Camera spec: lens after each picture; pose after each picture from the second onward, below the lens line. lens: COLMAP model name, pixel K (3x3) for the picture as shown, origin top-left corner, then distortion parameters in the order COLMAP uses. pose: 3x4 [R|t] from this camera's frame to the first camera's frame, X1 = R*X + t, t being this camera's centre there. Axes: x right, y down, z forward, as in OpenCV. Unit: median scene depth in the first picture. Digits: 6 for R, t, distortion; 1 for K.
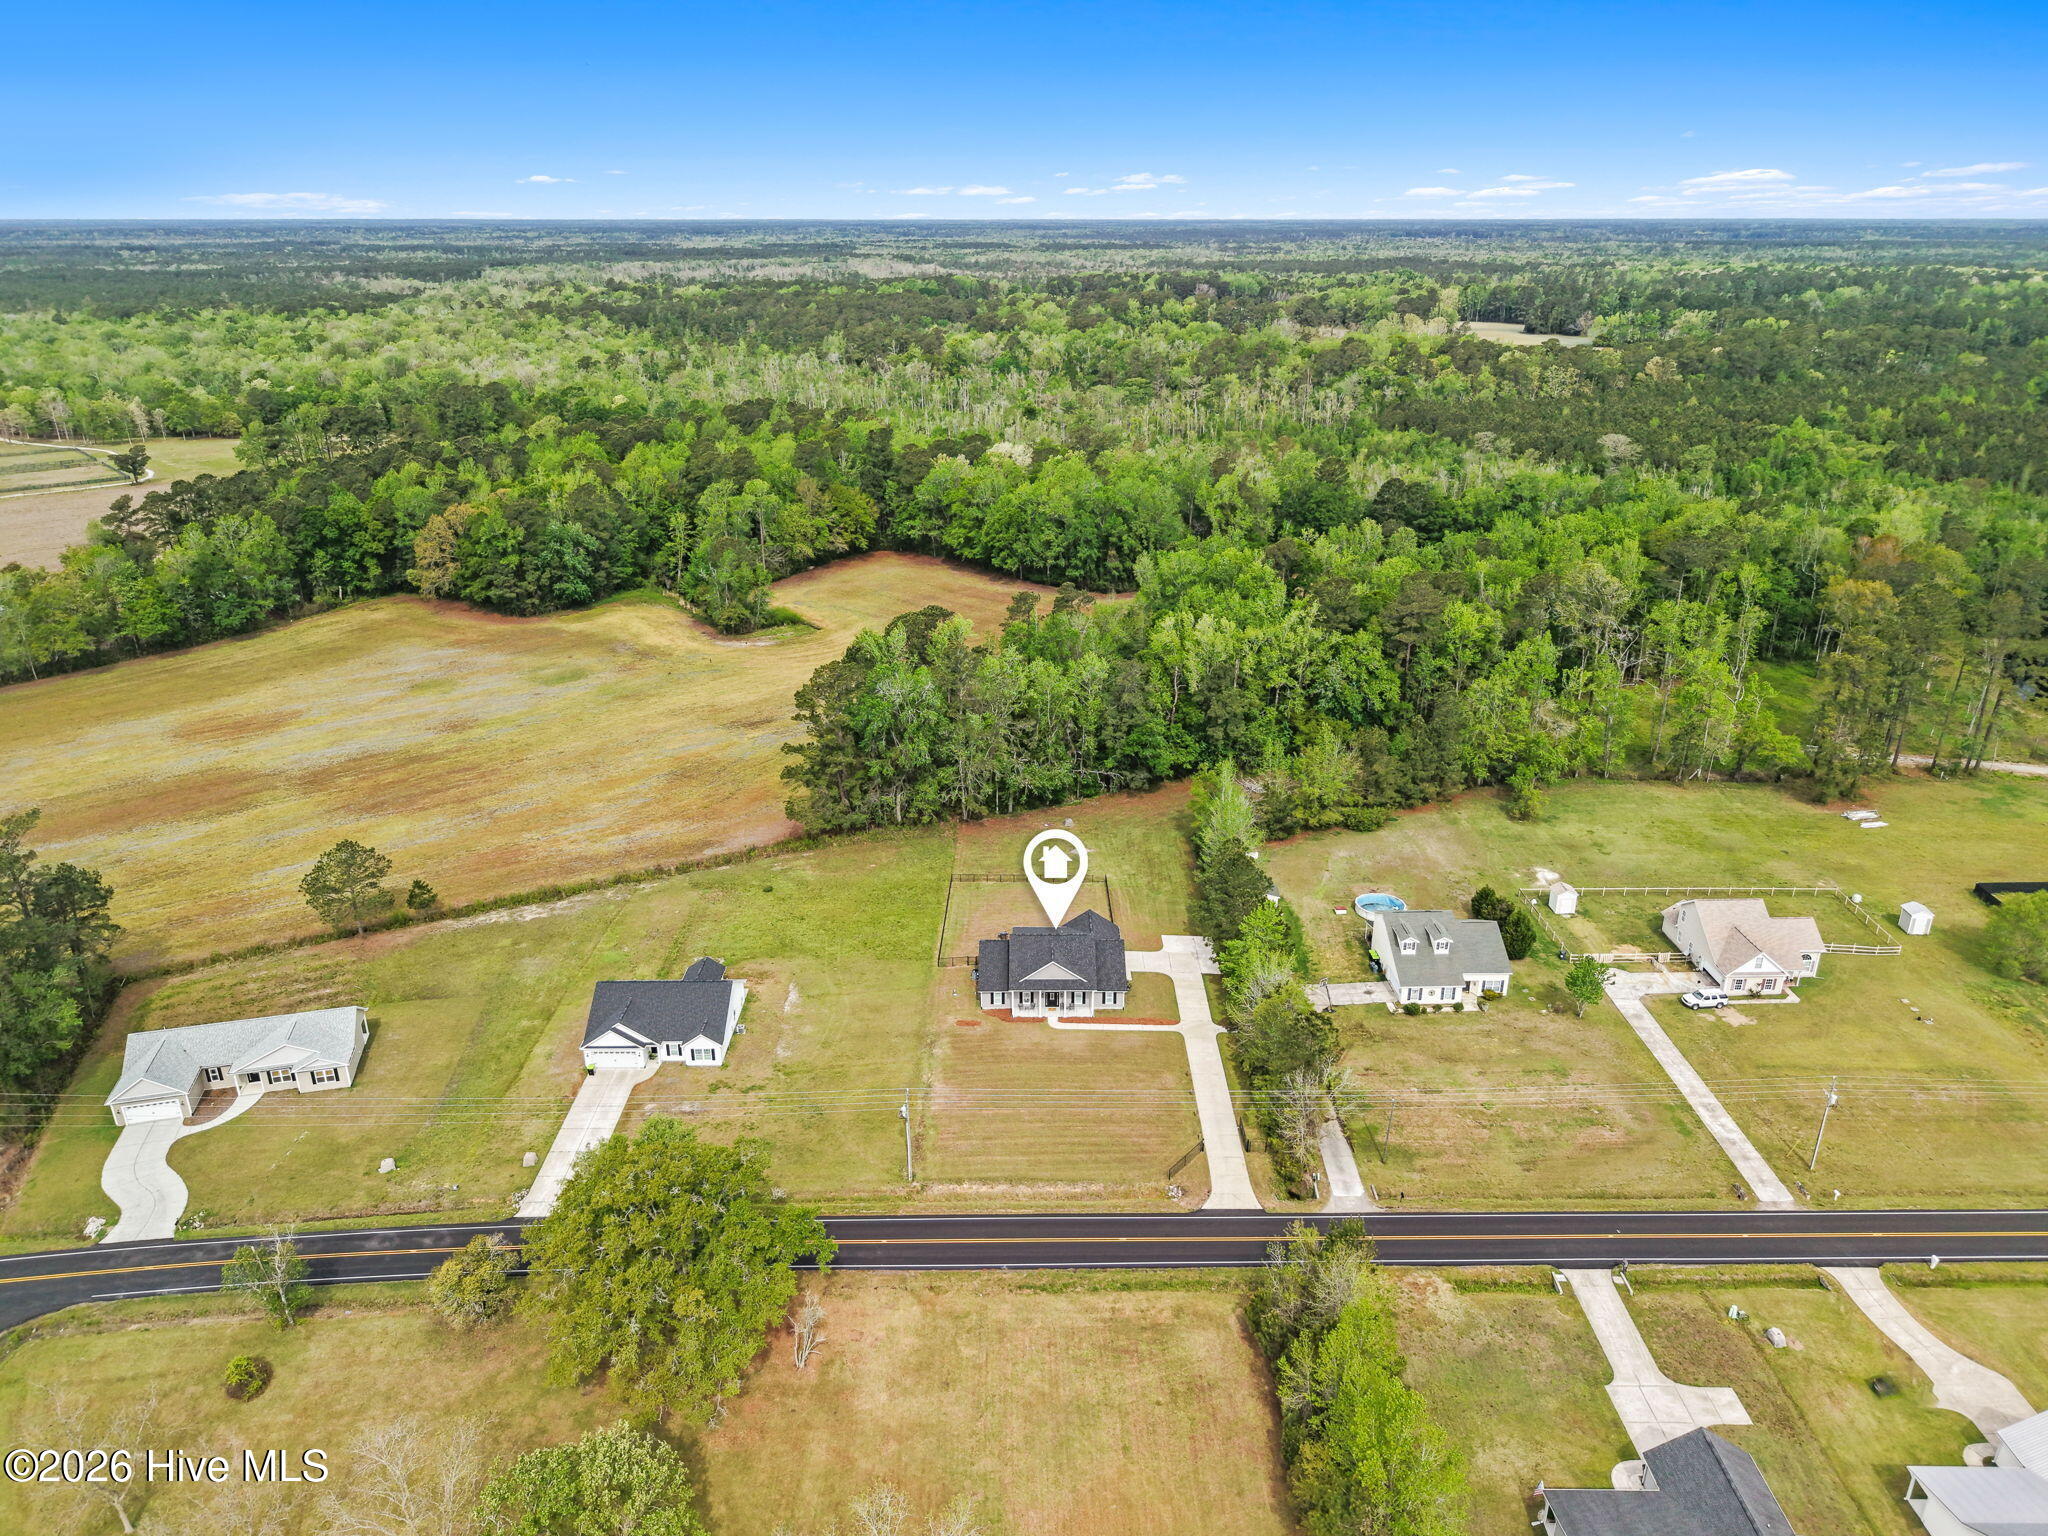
lens RADIAL K [[1366.9, 0, 1024.4], [0, 1366.9, 787.5], [0, 0, 1]] dist [0.068747, -0.104847]
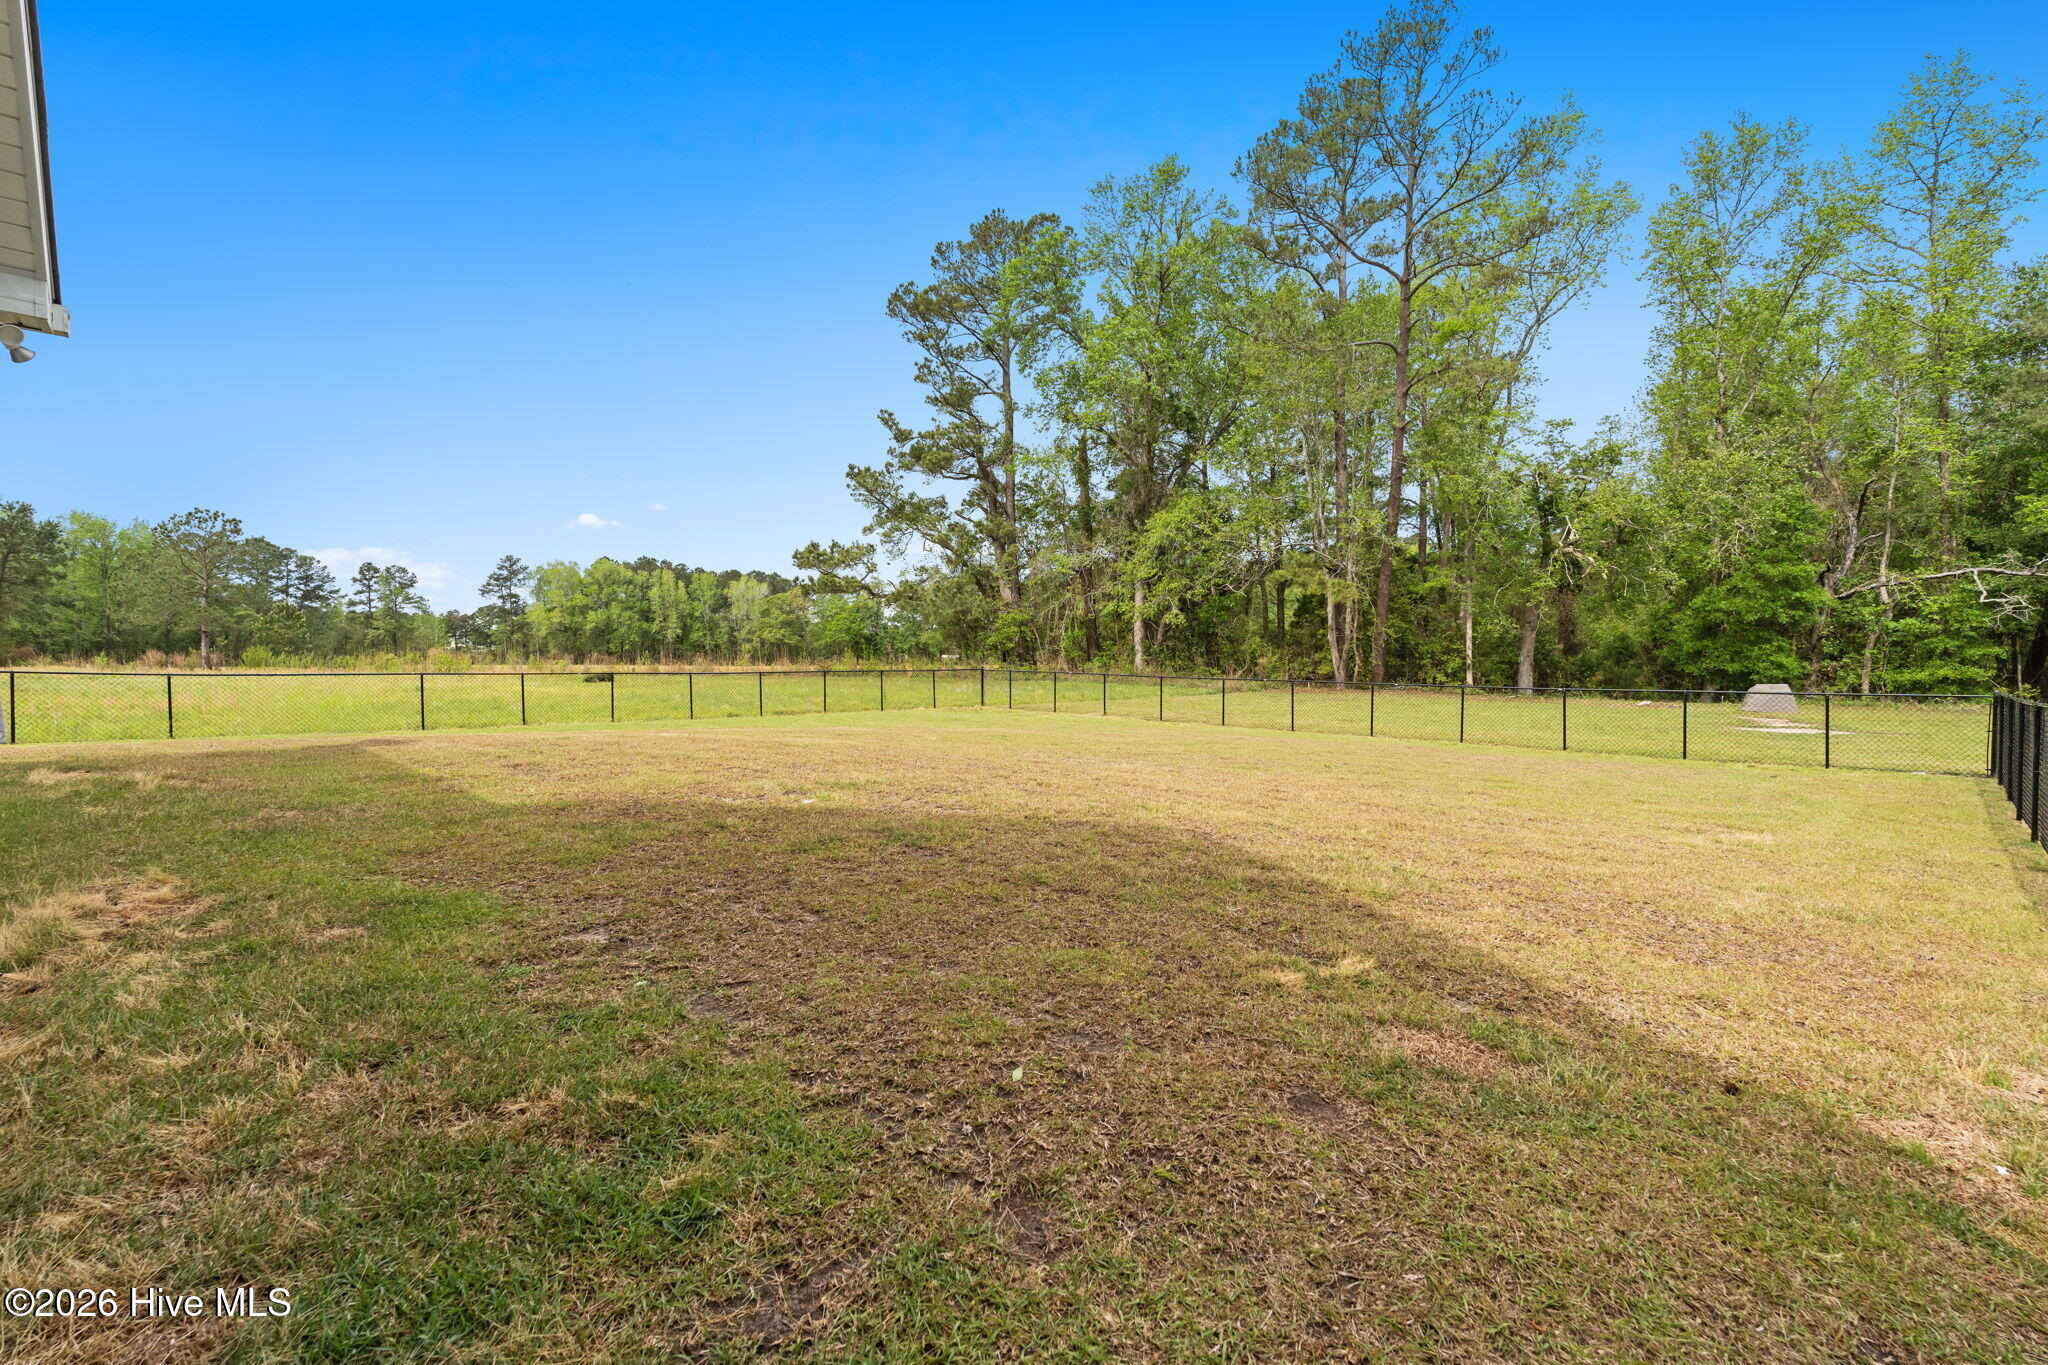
lens RADIAL K [[884.5, 0, 1024.0], [0, 884.5, 682.5], [0, 0, 1]] dist [-0.000336, 0.000154]
pose [[0.700868, 0.017333, -0.713080, 0.060186], [-0.275318, 0.928807, -0.248026, 0.112361], [0.658015, 0.370158, 0.655744, 1.011125]]
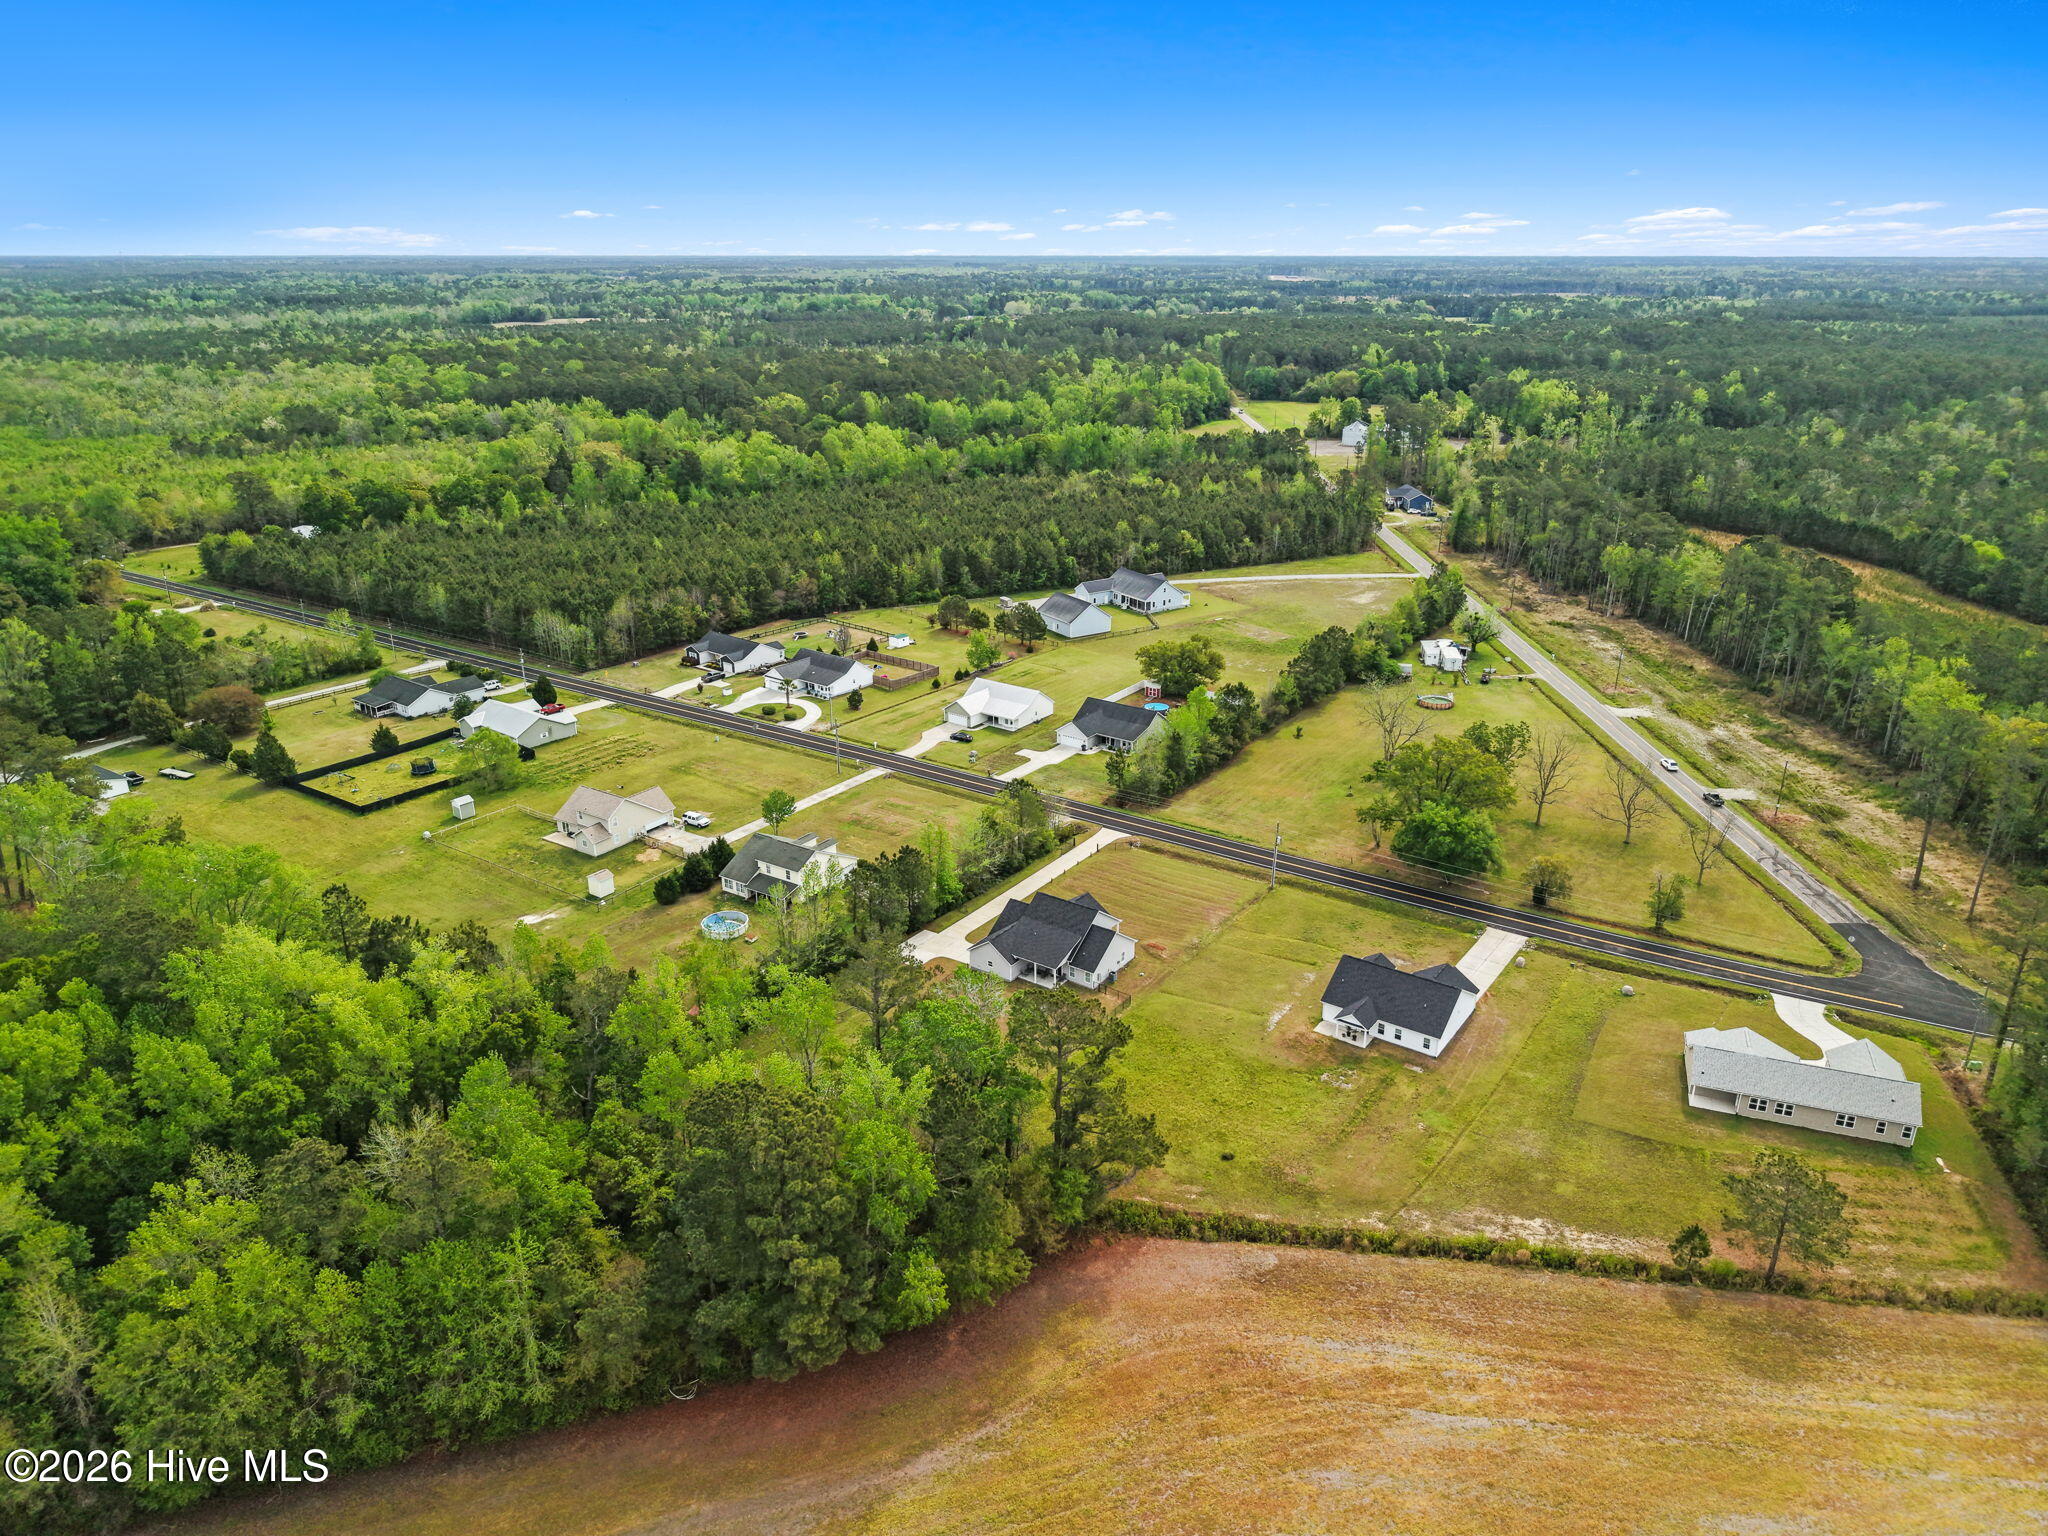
lens RADIAL K [[1366.9, 0, 1024.4], [0, 1366.9, 787.5], [0, 0, 1]] dist [0.068747, -0.104847]
pose [[-0.809619, -0.209343, 0.548355, -0.525126], [0.224637, 0.752597, 0.618980, -0.636109], [-0.542270, 0.624318, -0.562290, 1.502976]]
